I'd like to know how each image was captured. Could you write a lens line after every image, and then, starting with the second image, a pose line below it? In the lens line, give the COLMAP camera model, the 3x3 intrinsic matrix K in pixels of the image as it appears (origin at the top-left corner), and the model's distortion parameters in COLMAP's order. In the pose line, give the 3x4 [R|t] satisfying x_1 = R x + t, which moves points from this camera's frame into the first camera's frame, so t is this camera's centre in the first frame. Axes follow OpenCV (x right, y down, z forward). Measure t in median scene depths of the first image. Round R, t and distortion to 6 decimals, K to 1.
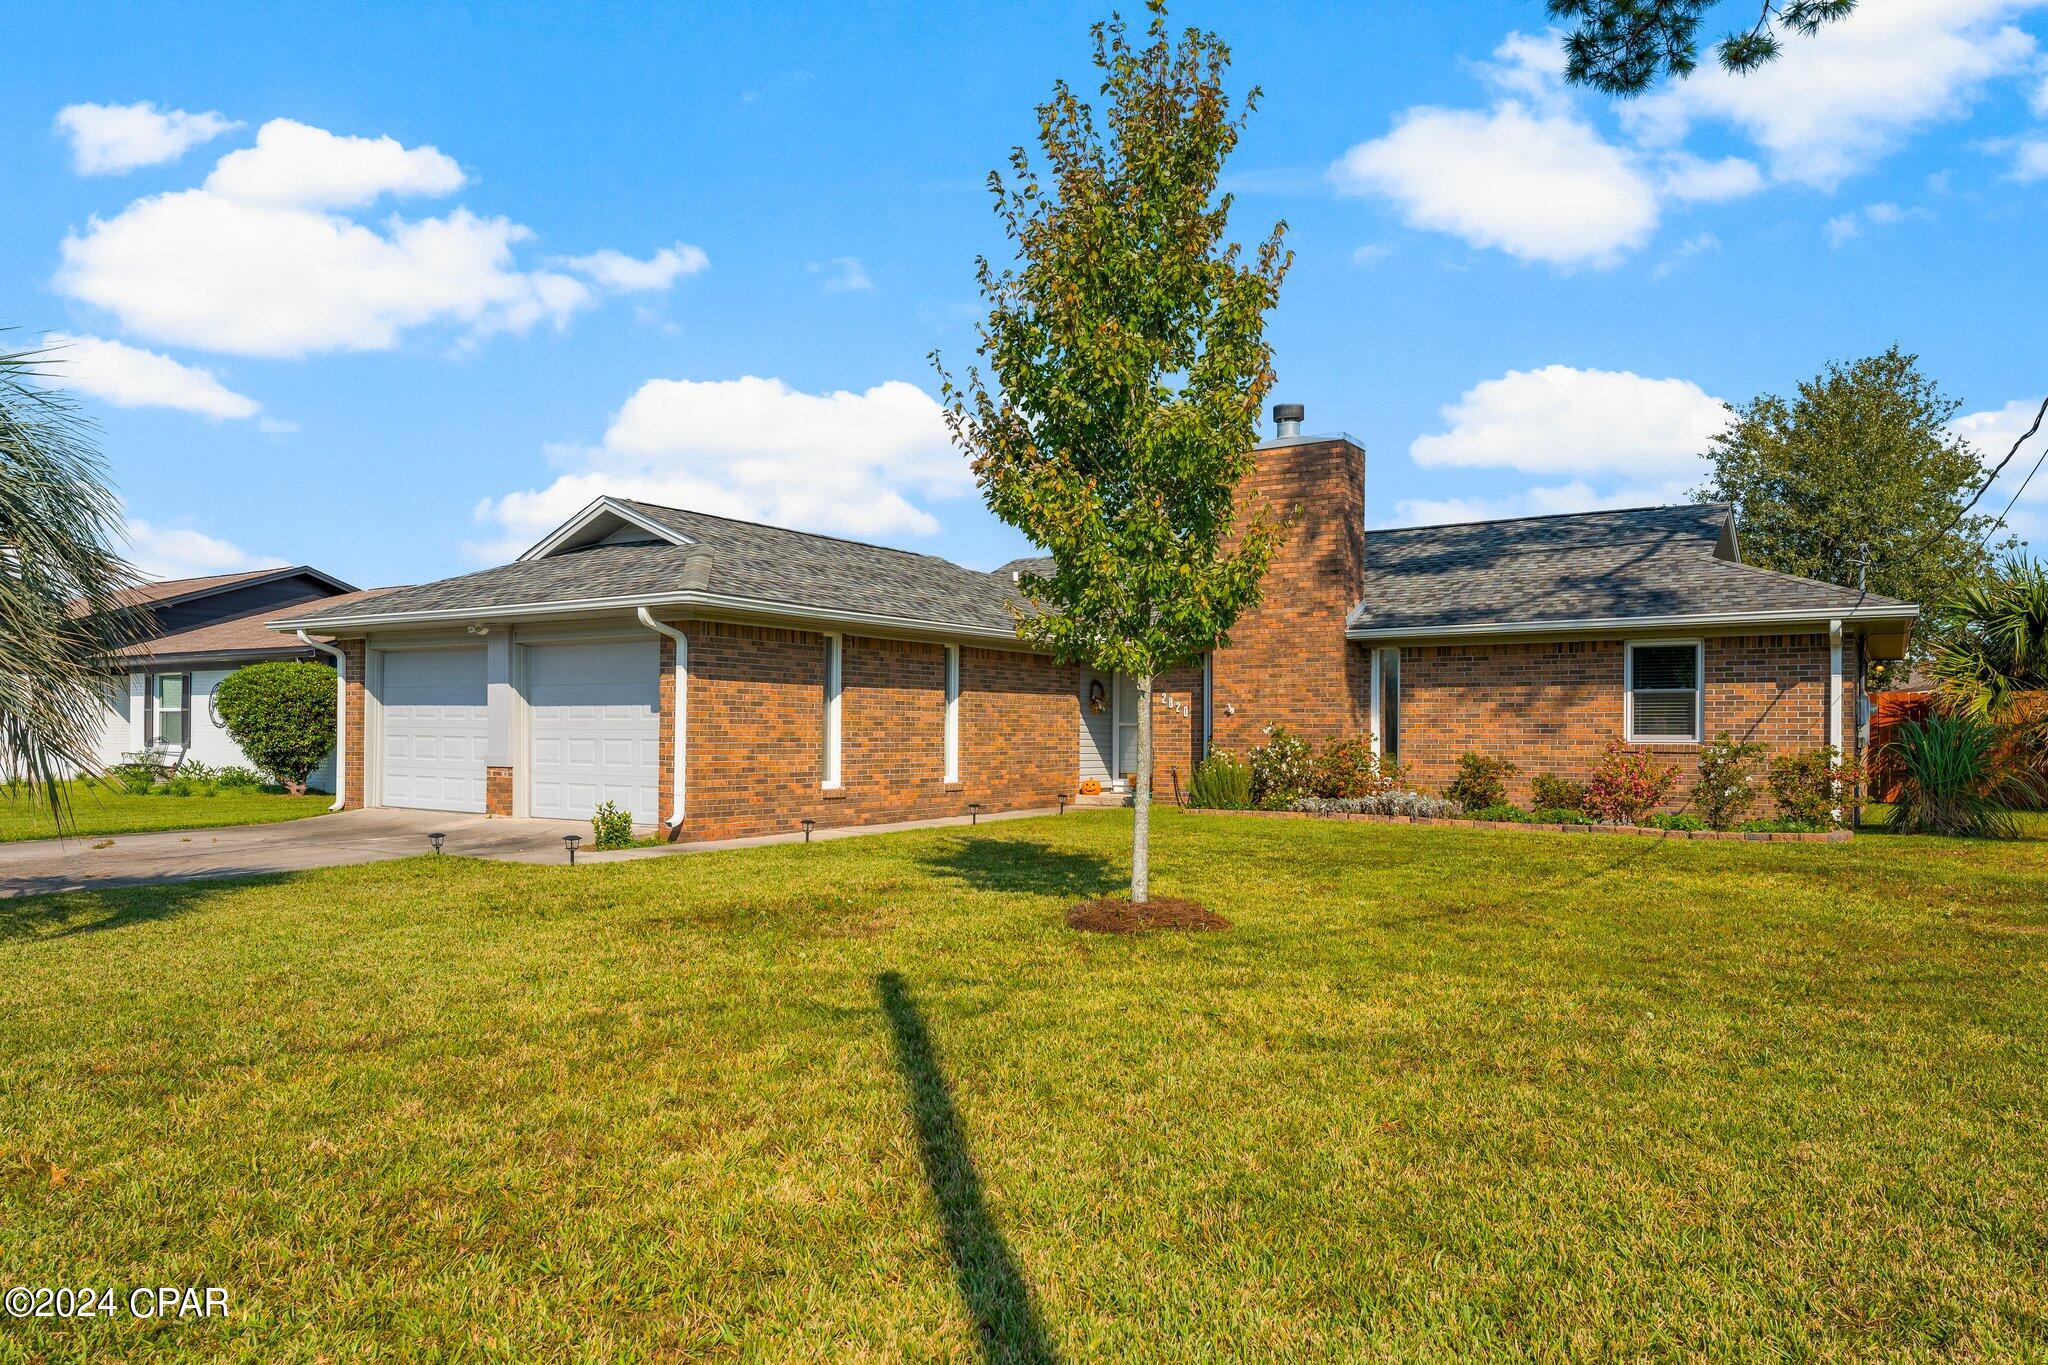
lens RADIAL K [[1270.3, 0, 1024.0], [0, 1270.3, 682.5], [0, 0, 1]] dist [0.000013, -0.000010]
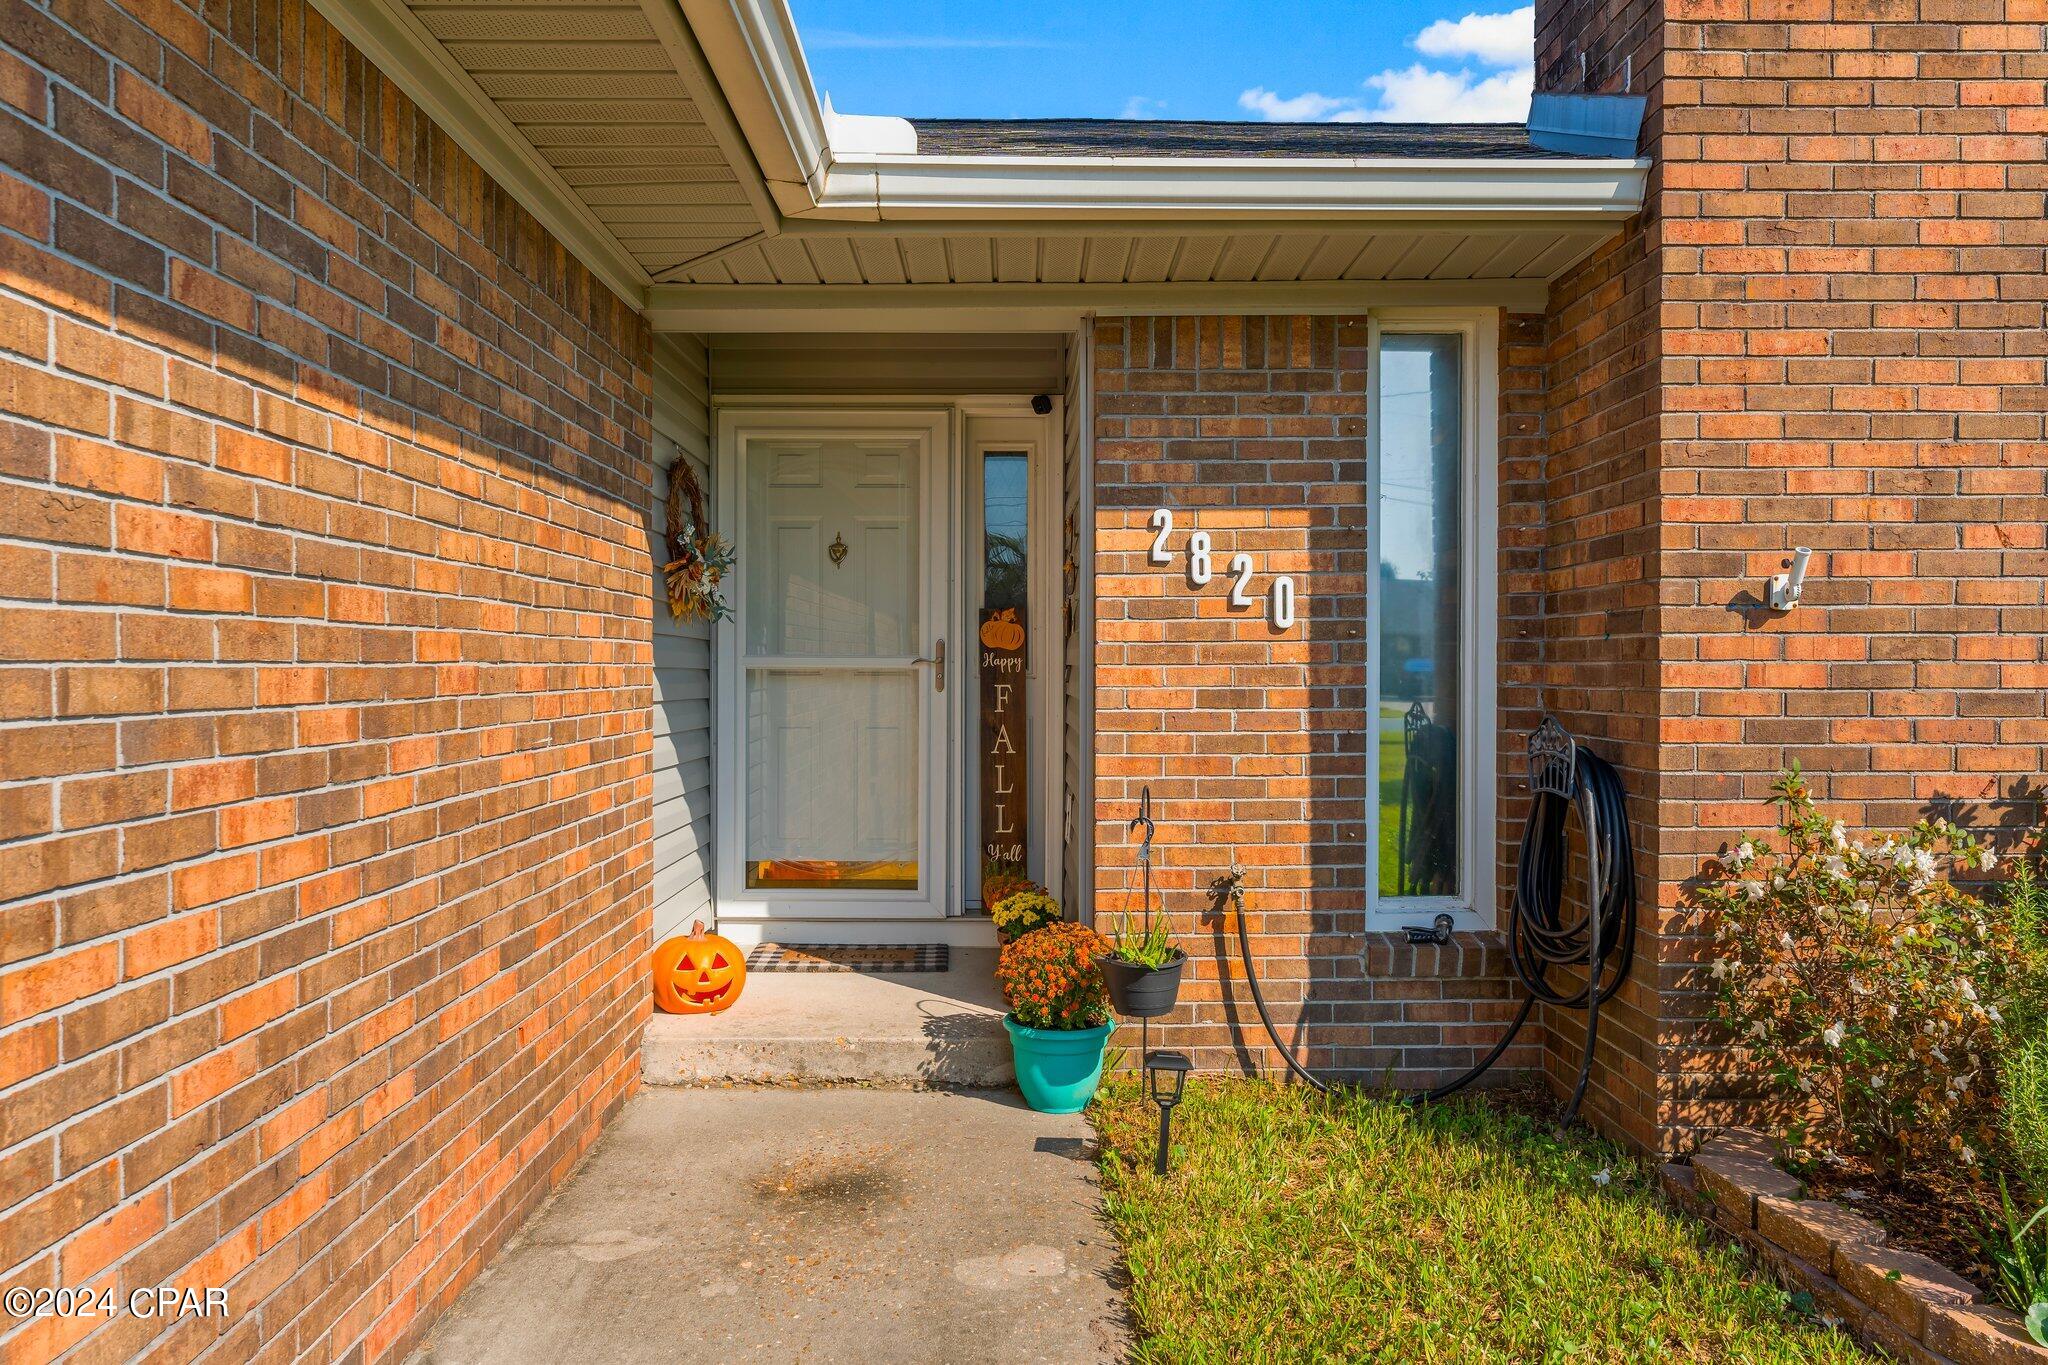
lens RADIAL K [[1379.2, 0, 1024.0], [0, 1379.2, 682.5], [0, 0, 1]] dist [0.000390, 0.000141]
pose [[0.831415, -0.010830, 0.555546, -0.028360], [-0.017237, 0.998826, 0.045268, 0.026328], [-0.555384, -0.047213, 0.830253, 0.842944]]
